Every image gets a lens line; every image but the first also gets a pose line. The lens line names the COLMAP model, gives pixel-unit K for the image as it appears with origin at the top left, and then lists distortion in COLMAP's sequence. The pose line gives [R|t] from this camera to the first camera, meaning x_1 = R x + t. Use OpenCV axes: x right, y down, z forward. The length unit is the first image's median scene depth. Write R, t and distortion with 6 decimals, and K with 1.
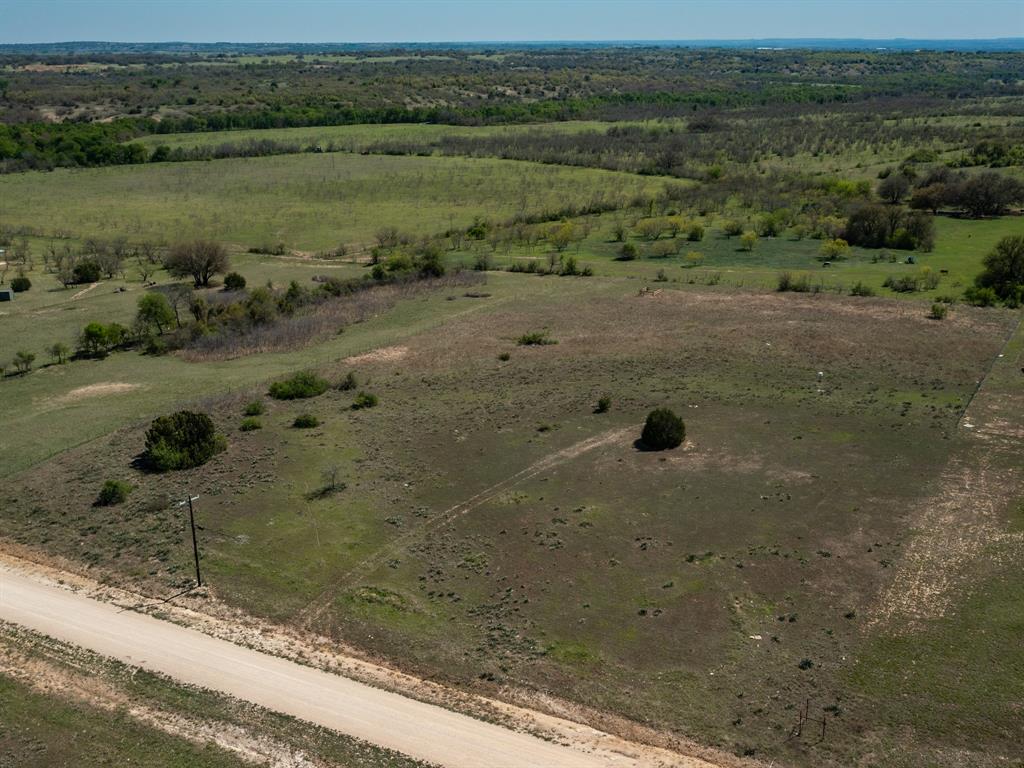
lens RADIAL K [[1052.3, 0, 553.8], [0, 1052.3, 438.4], [0, 0, 1]] dist [-0.020784, 0.008524]
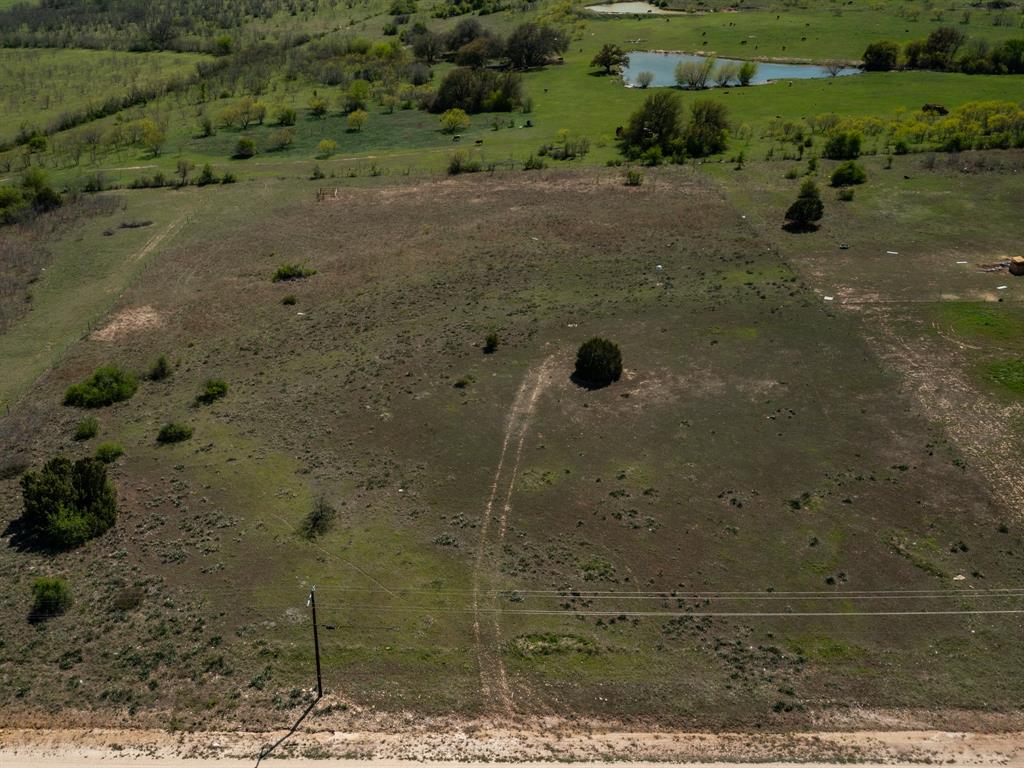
lens RADIAL K [[1052.3, 0, 553.8], [0, 1052.3, 438.4], [0, 0, 1]] dist [-0.020784, 0.008524]
pose [[0.905469, -0.216107, 0.365273, -0.306786], [0.171807, 0.973623, 0.150138, -0.094825], [-0.388084, -0.073189, 0.918714, 0.171123]]
